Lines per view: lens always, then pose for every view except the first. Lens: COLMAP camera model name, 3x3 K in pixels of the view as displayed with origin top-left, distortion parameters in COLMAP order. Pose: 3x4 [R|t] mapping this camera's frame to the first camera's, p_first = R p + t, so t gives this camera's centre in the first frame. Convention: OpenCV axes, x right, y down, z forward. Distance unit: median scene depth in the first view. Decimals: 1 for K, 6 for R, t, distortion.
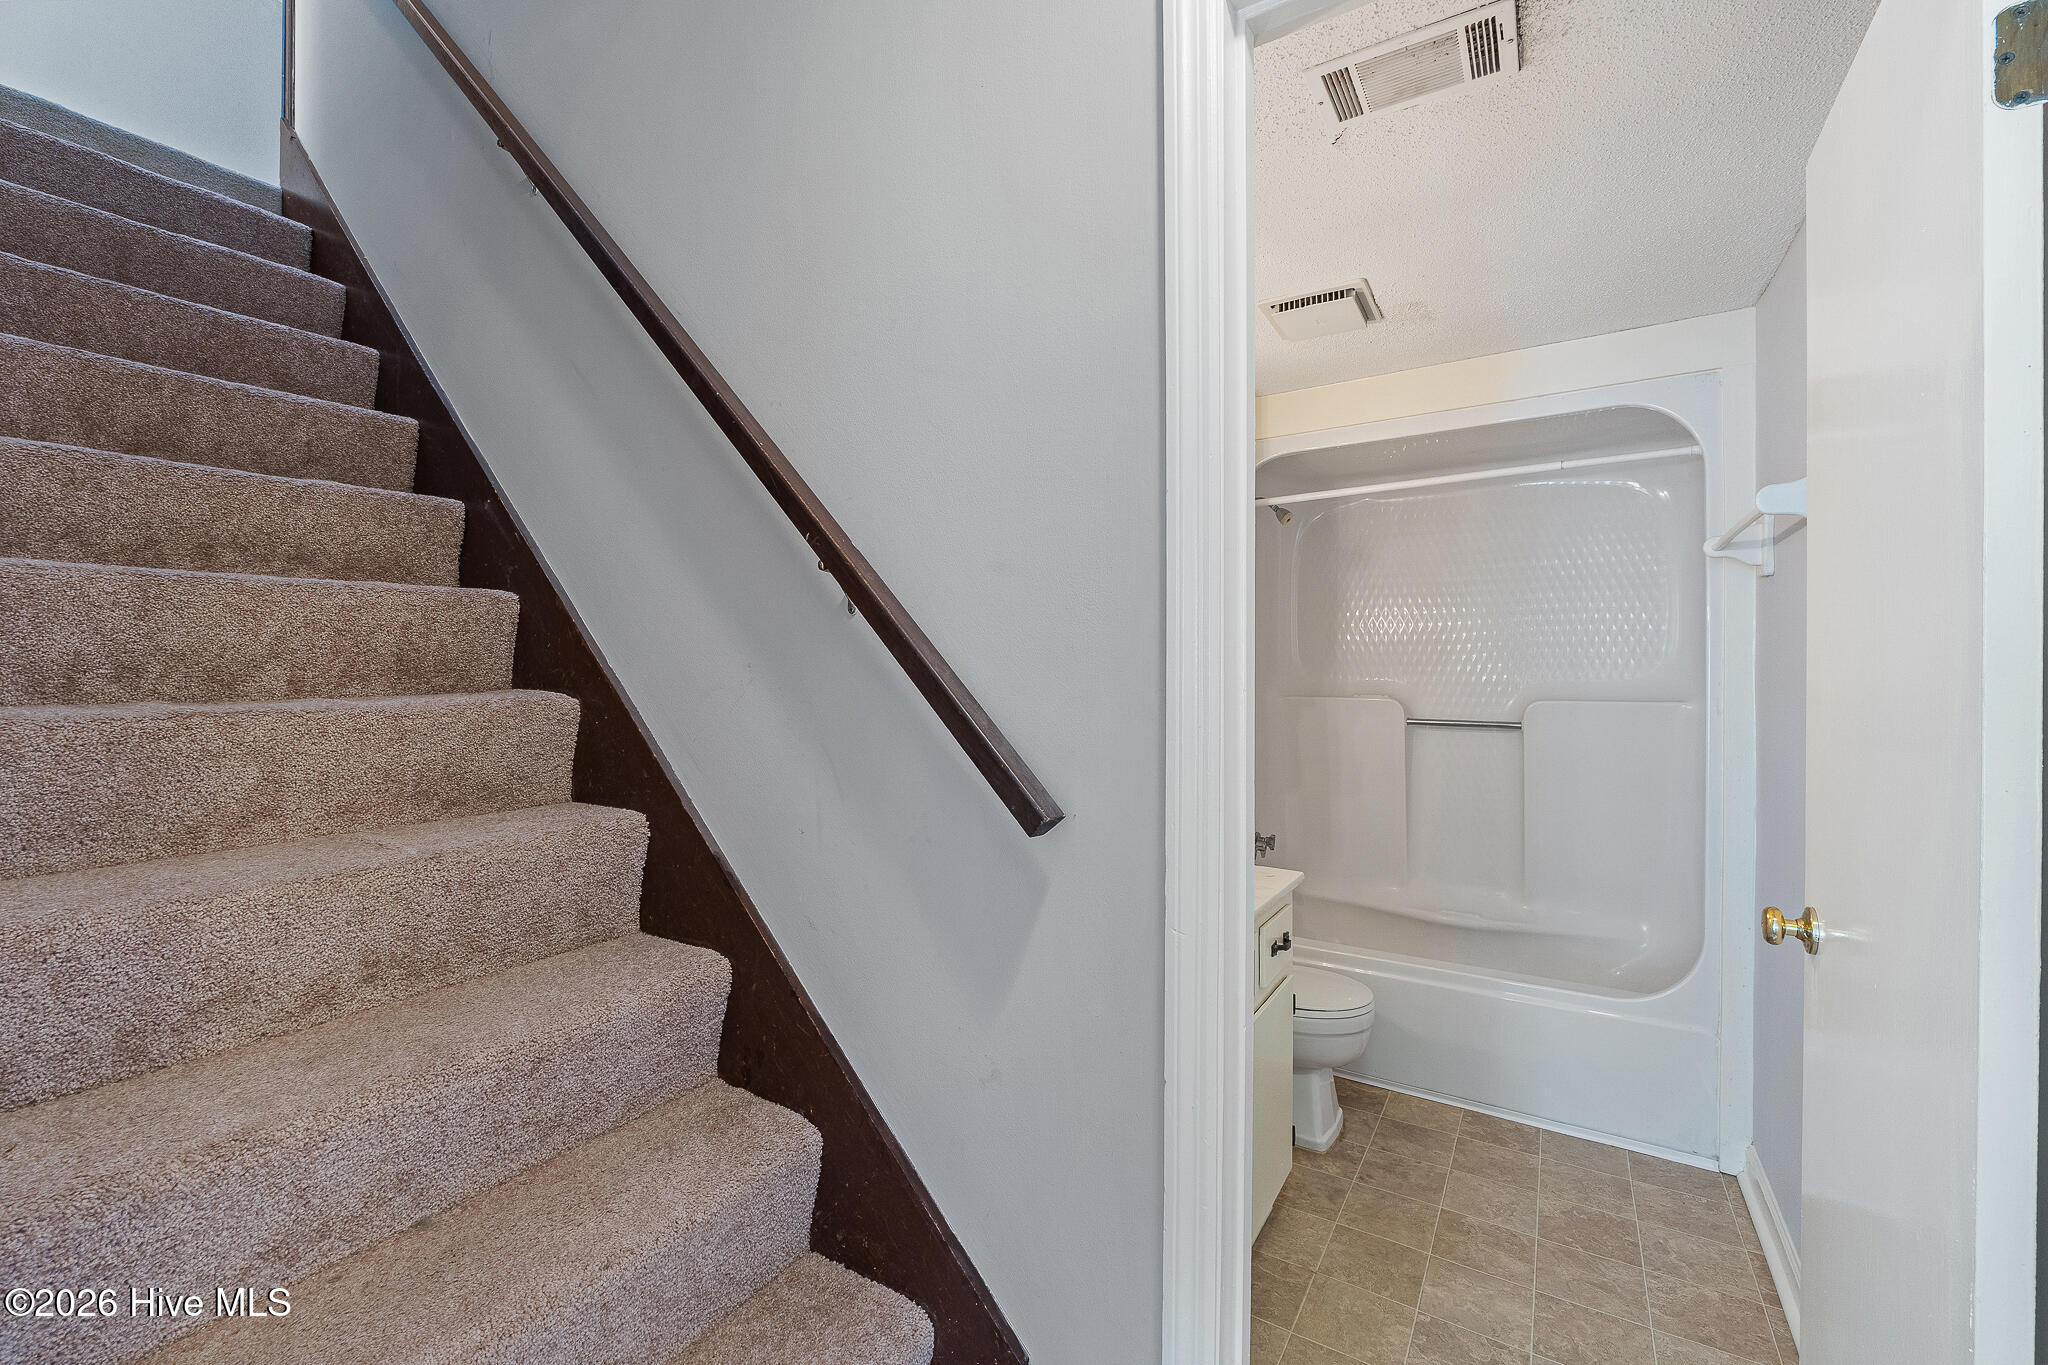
lens RADIAL K [[869.4, 0, 1023.9], [0, 869.4, 682.4], [0, 0, 1]] dist [-0.013895, 0.000272]
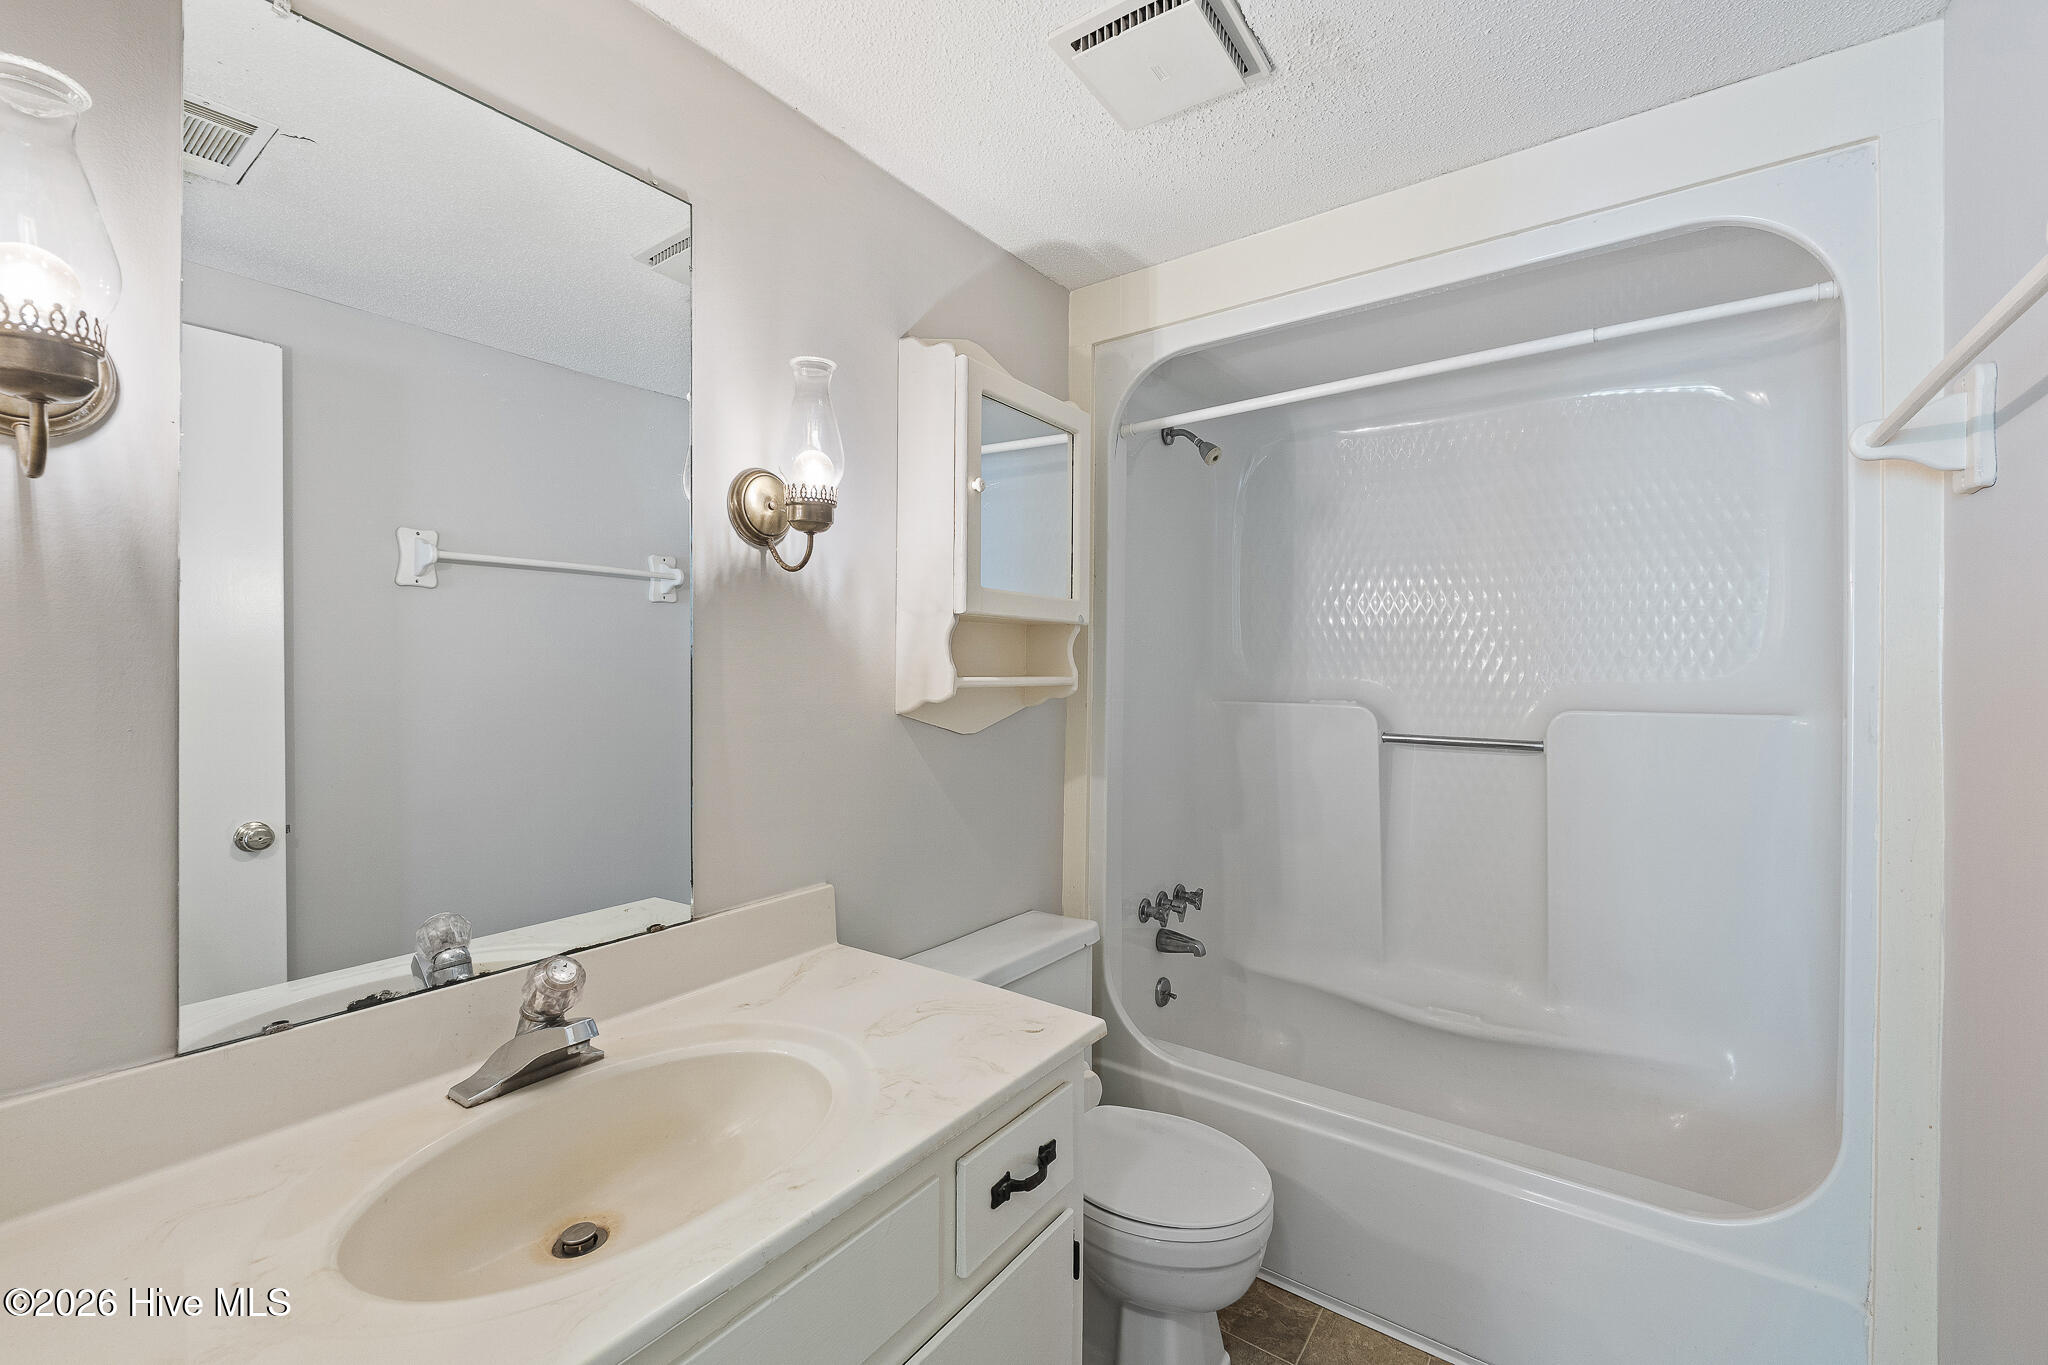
lens RADIAL K [[869.4, 0, 1019.1], [0, 869.4, 675.8], [0, 0, 1]] dist [-0.013895, 0.000272]
pose [[0.998195, 0.004750, -0.059871, 0.204372], [-0.005066, 0.999974, -0.005133, -0.000816], [0.059845, 0.005427, 0.998193, 0.294988]]
